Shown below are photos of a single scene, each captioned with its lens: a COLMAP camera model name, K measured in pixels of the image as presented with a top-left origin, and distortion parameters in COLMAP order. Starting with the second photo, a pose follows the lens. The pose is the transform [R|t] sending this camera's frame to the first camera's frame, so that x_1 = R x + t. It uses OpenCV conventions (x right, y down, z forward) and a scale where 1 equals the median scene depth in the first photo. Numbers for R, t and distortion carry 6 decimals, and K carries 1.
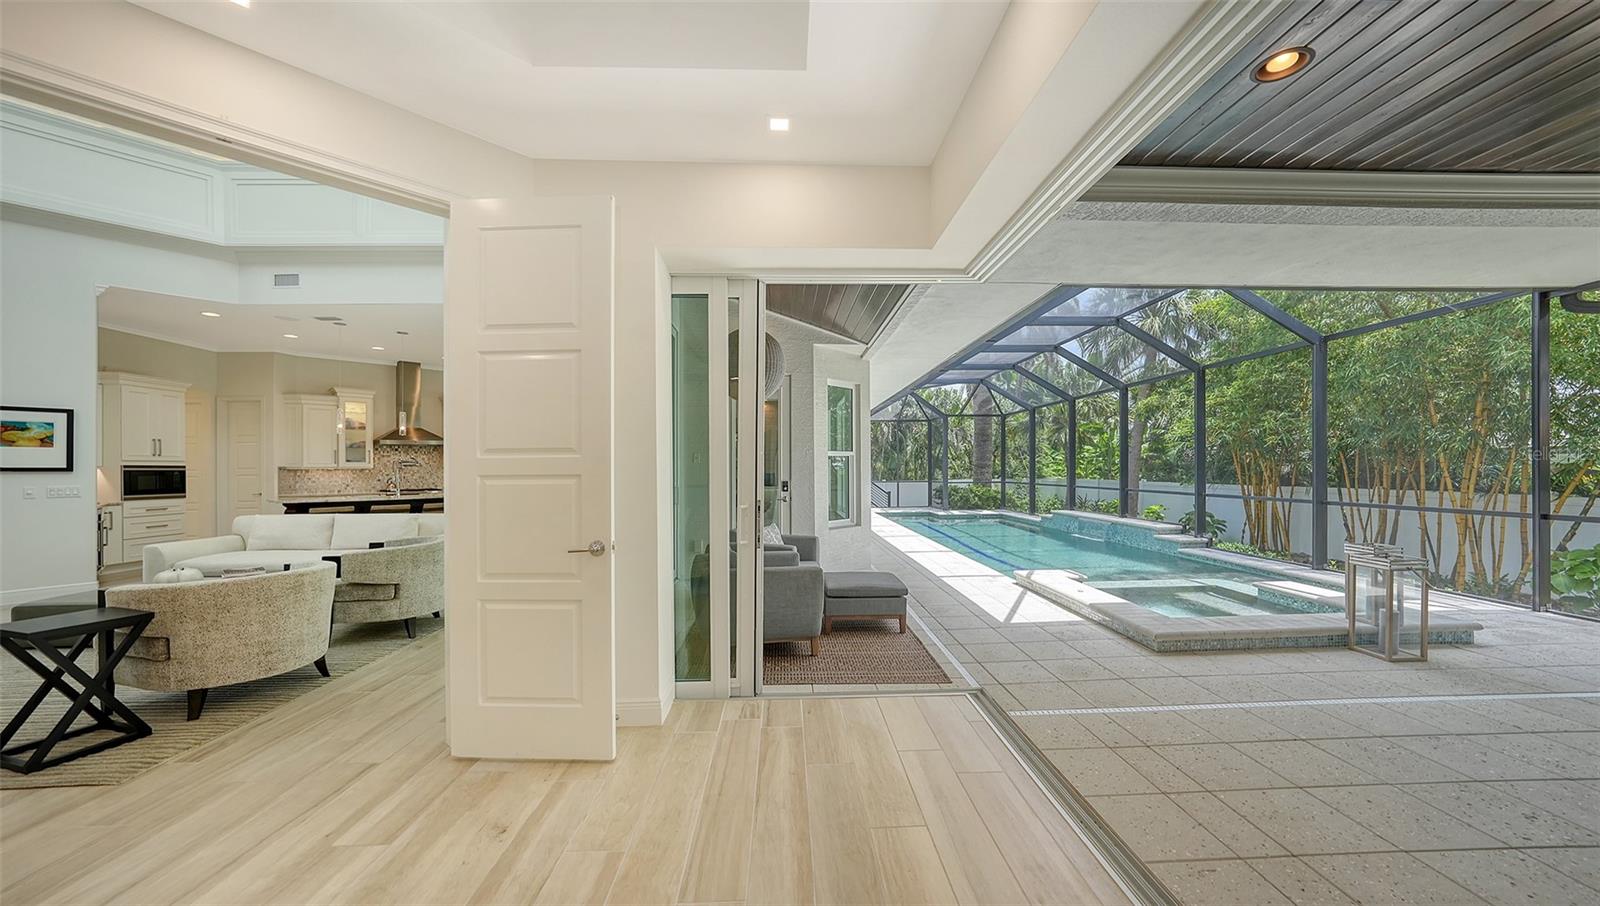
lens RADIAL K [[565.8, 0, 801.0], [0, 565.8, 473.1], [0, 0, 1]] dist [-0.023791, 0.009240]
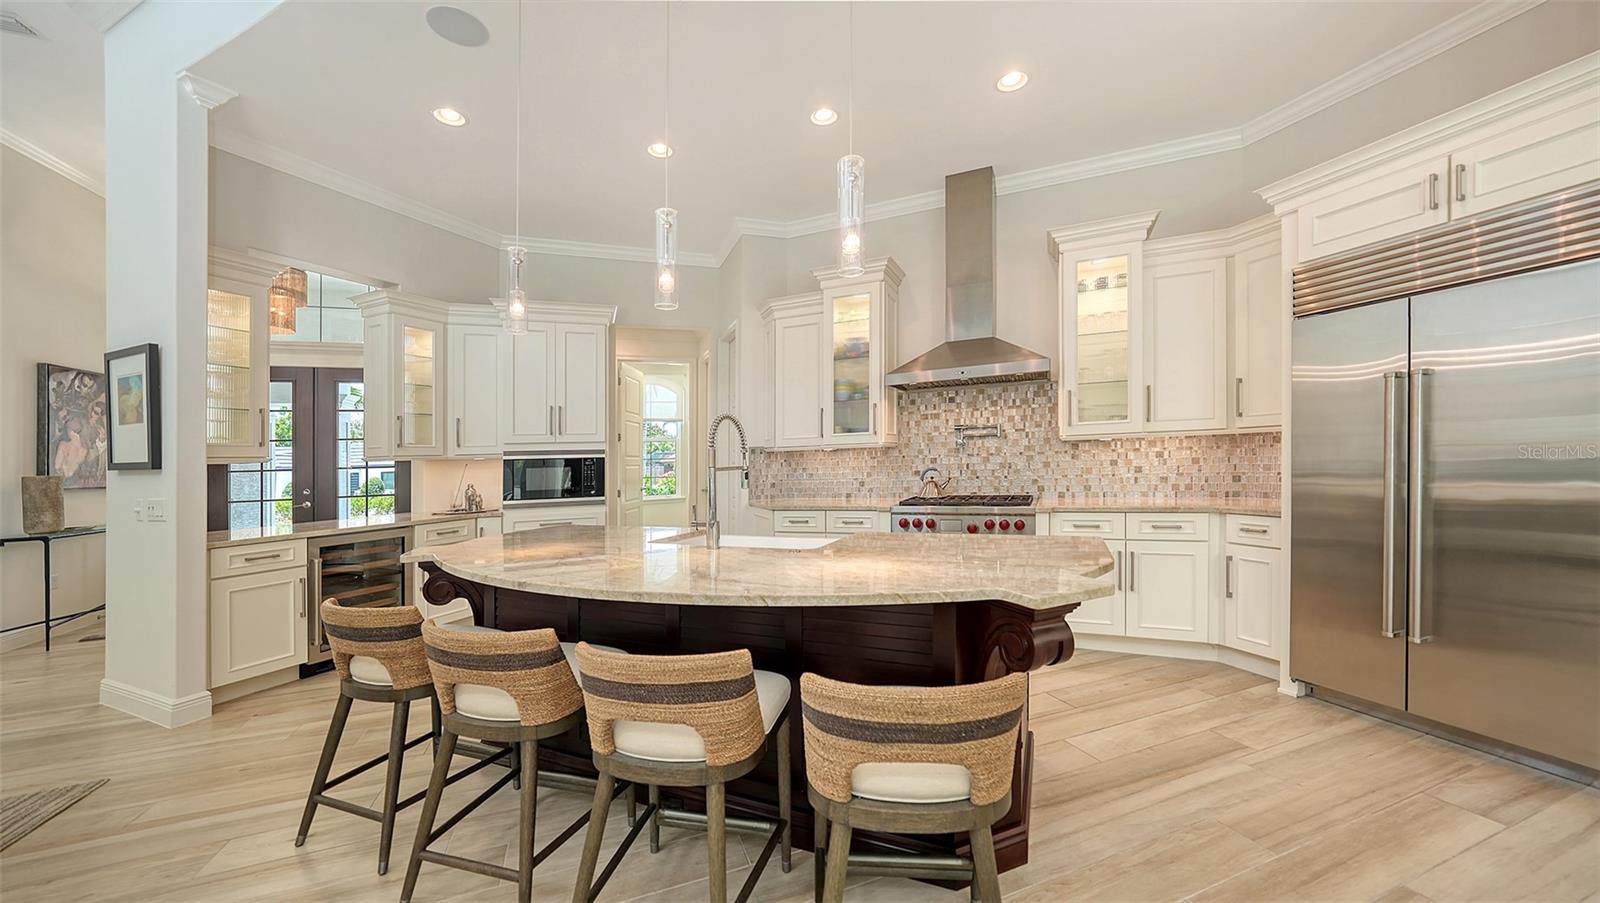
lens RADIAL K [[595.5, 0, 849.0], [0, 595.5, 427.6], [0, 0, 1]] dist [-0.001310, 0.000002]
pose [[0.362572, -0.049271, -0.930652, -0.468168], [0.020267, 0.998782, -0.044982, -0.002760], [0.931735, -0.002552, 0.363129, 1.106737]]
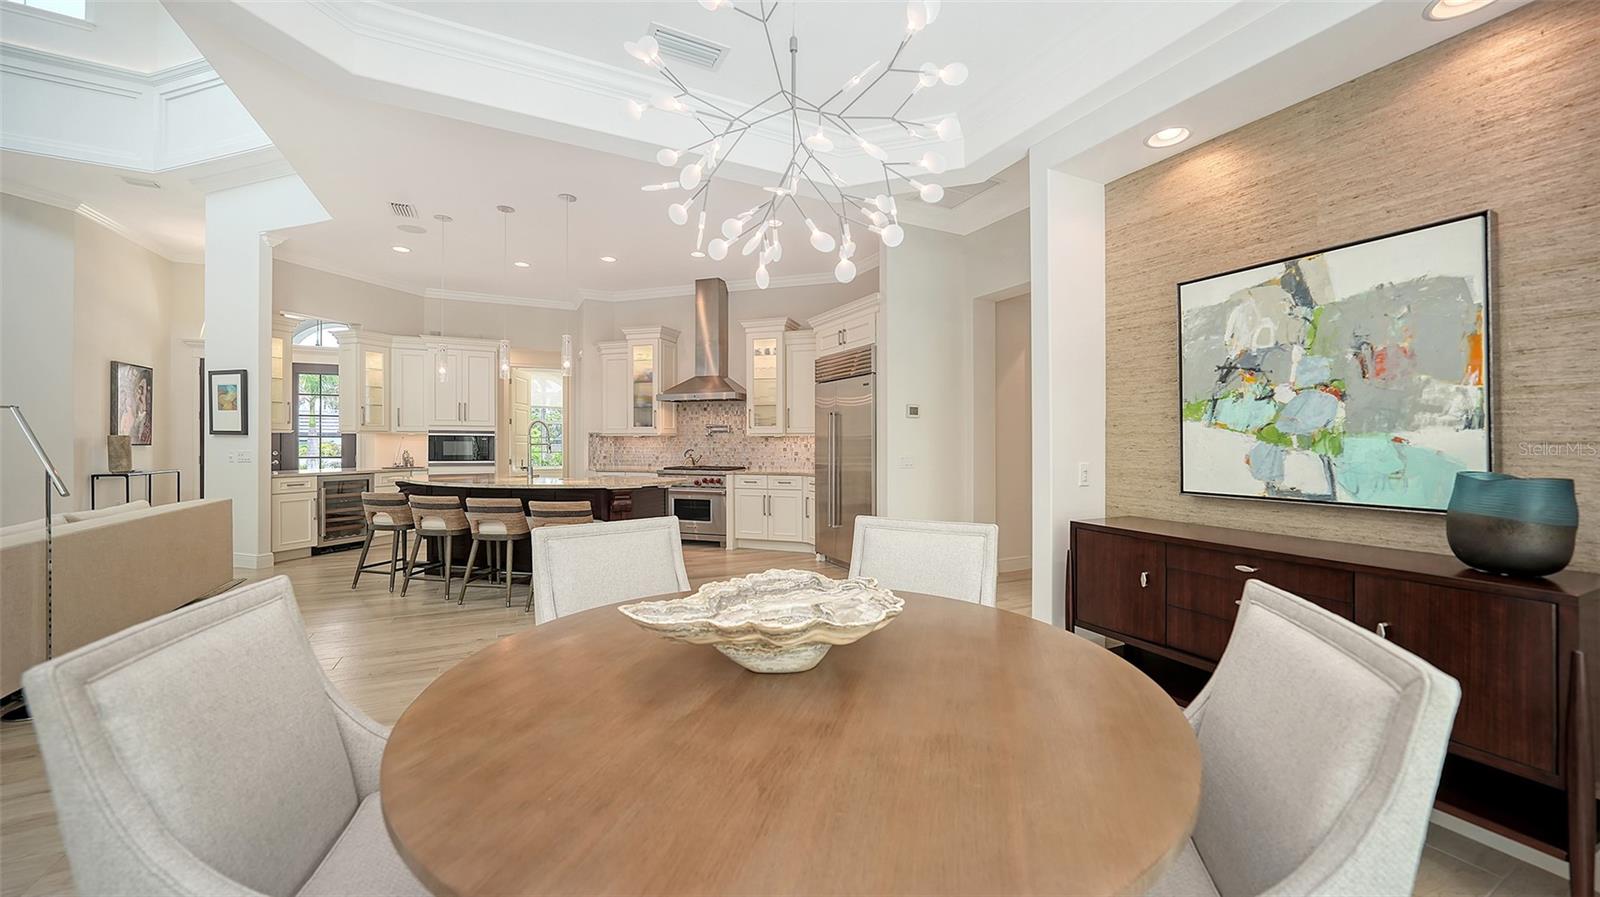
lens RADIAL K [[588.6, 0, 809.1], [0, 588.6, 454.3], [0, 0, 1]] dist [-0.011309, 0.000241]
pose [[0.425933, 0.029926, -0.904260, -0.016316], [-0.014953, 0.999549, 0.026037, -0.007704], [0.904631, 0.002431, 0.426188, 1.154573]]
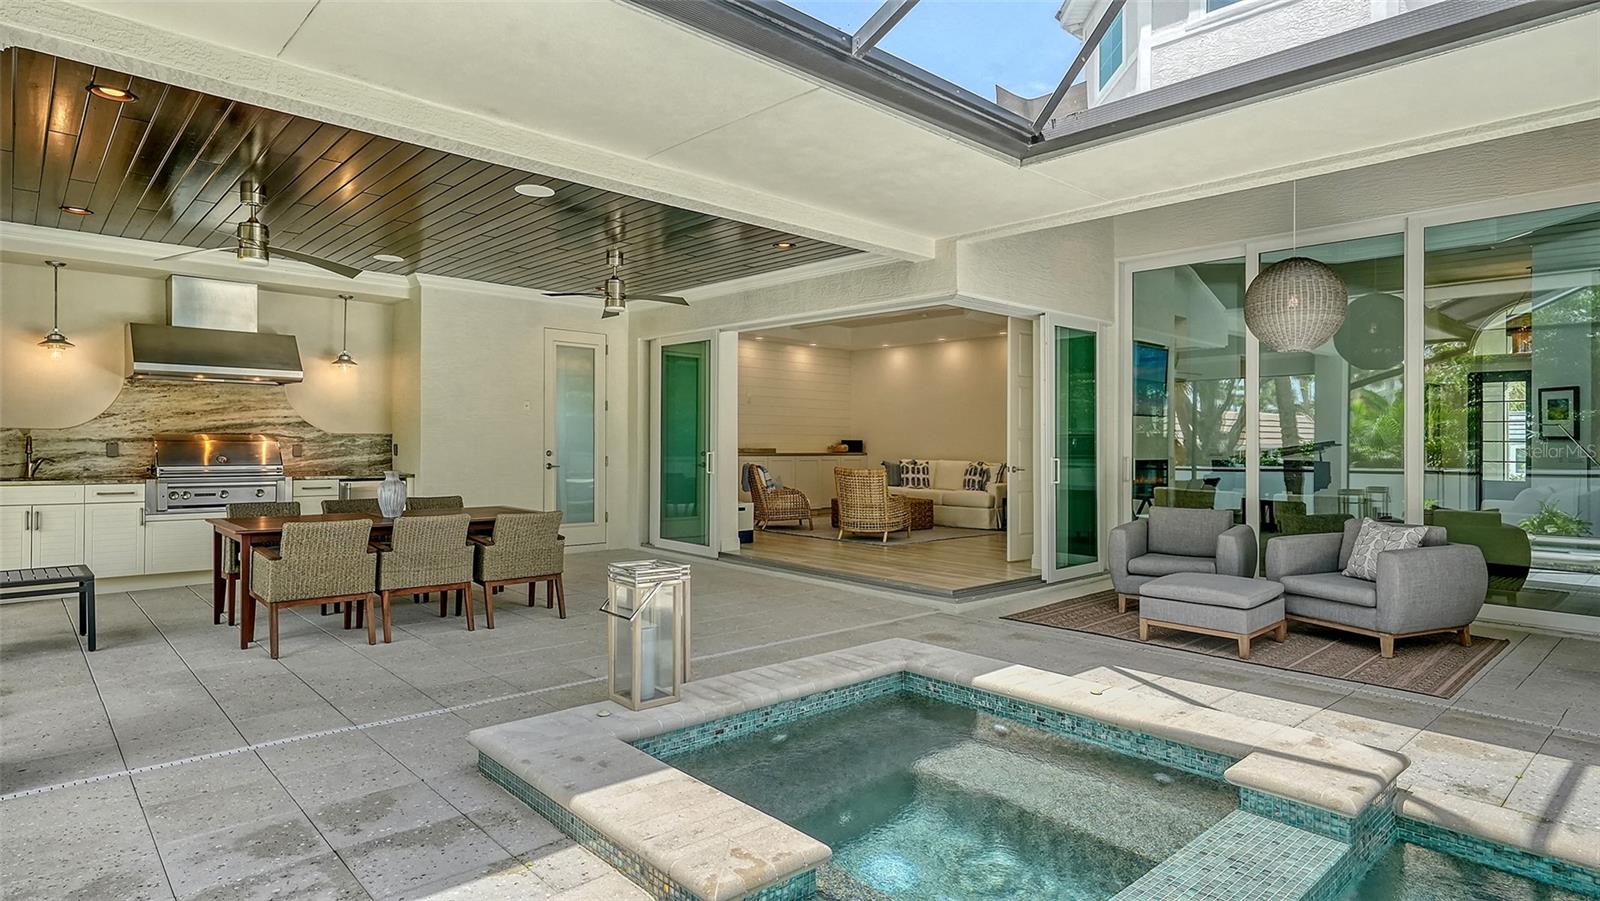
lens RADIAL K [[858.2, 0, 800.0], [0, 858.2, 450.5], [0, 0, 1]] dist [-0.004204, -0.001489]
pose [[-0.756637, 0.005382, -0.653813, 0.875613], [-0.008609, 0.999797, 0.018193, 0.001181], [0.653779, 0.019395, -0.756437, 1.044275]]
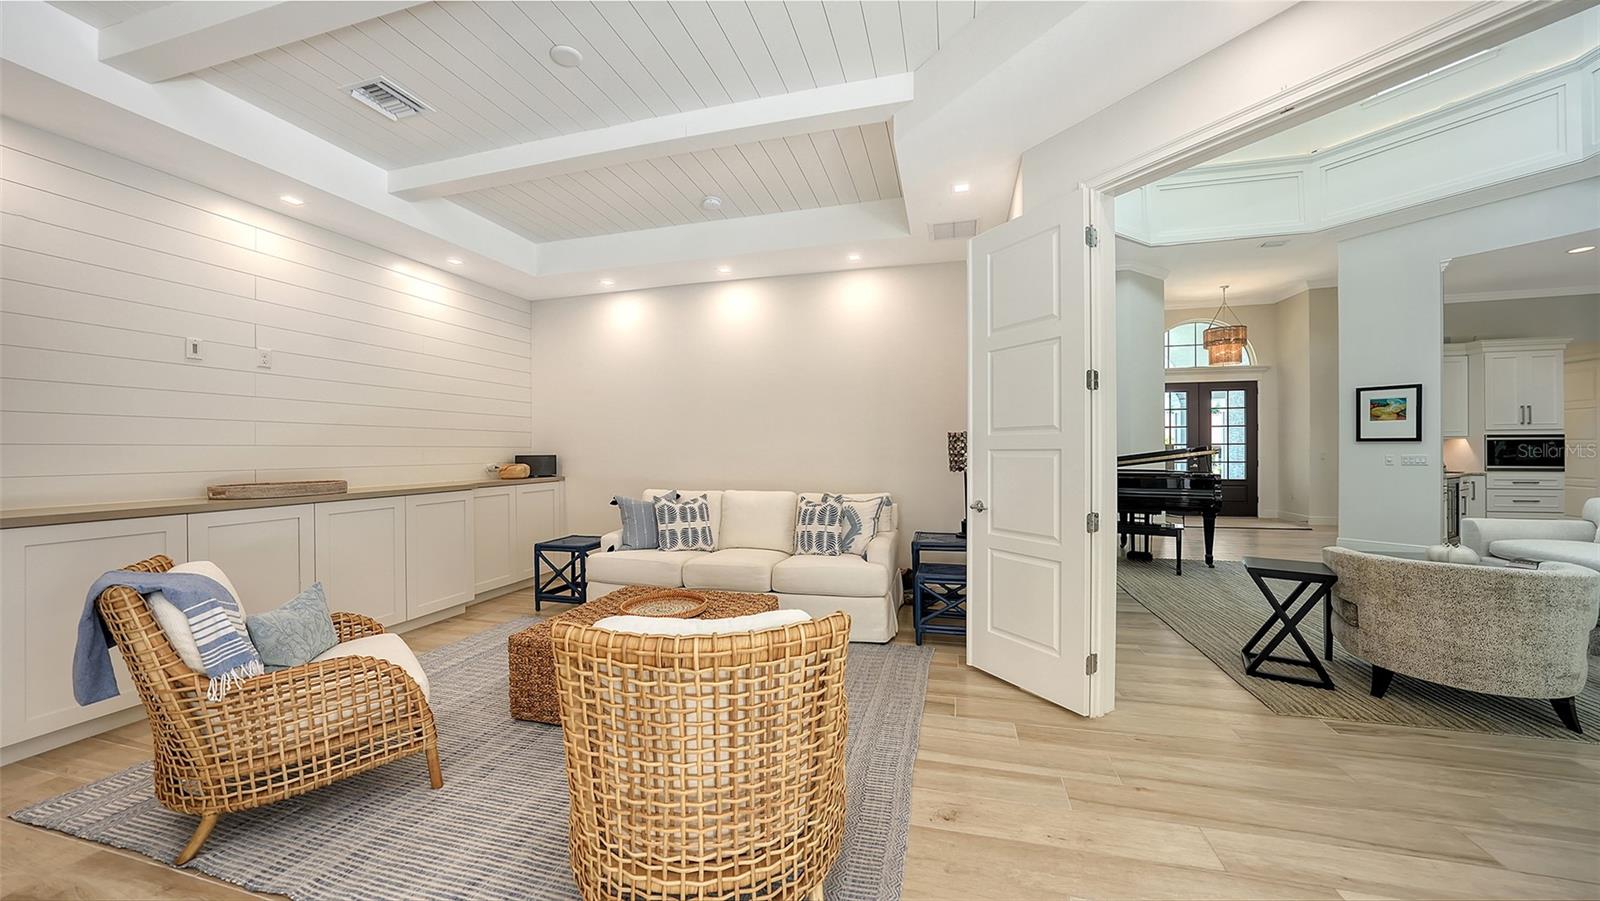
lens RADIAL K [[558.9, 0, 811.3], [0, 558.9, 449.5], [0, 0, 1]] dist [0.001076, 0.000217]
pose [[-0.273540, 0.010571, -0.961803, 0.047408], [0.001202, 0.999943, 0.010648, -0.000166], [0.961860, 0.001756, -0.273537, 0.131458]]
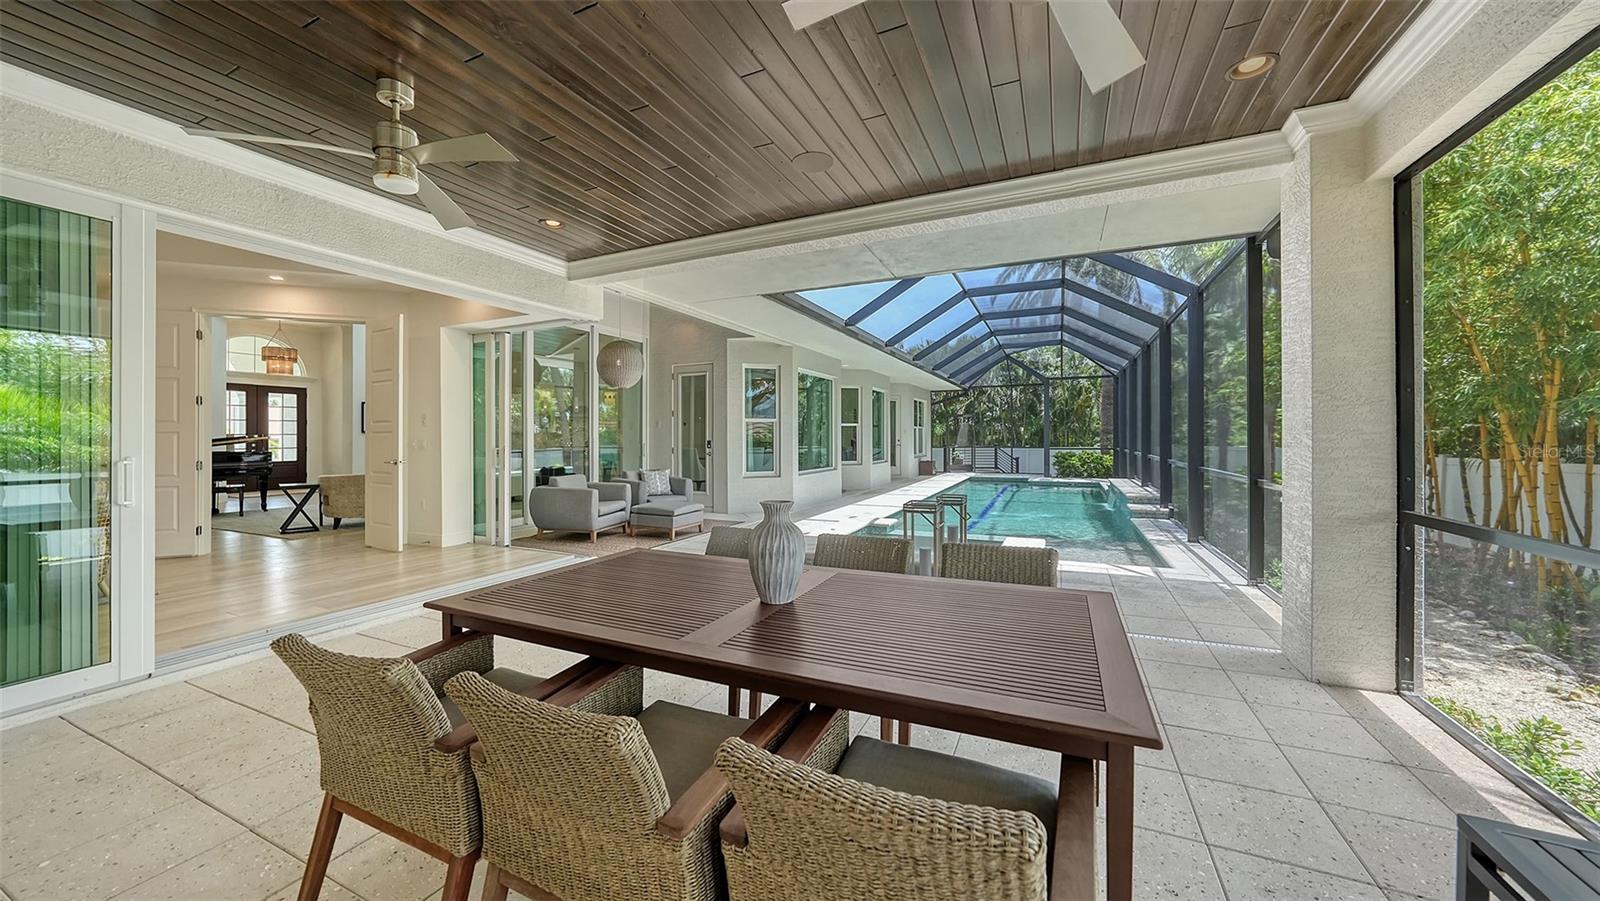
lens RADIAL K [[554.6, 0, 800.3], [0, 554.6, 435.9], [0, 0, 1]] dist [-0.001352, 0.000032]
pose [[0.892875, 0.001952, -0.450301, 0.753527], [-0.006169, 0.999950, -0.007898, 0.011337], [0.450263, 0.009830, 0.892842, -0.107481]]
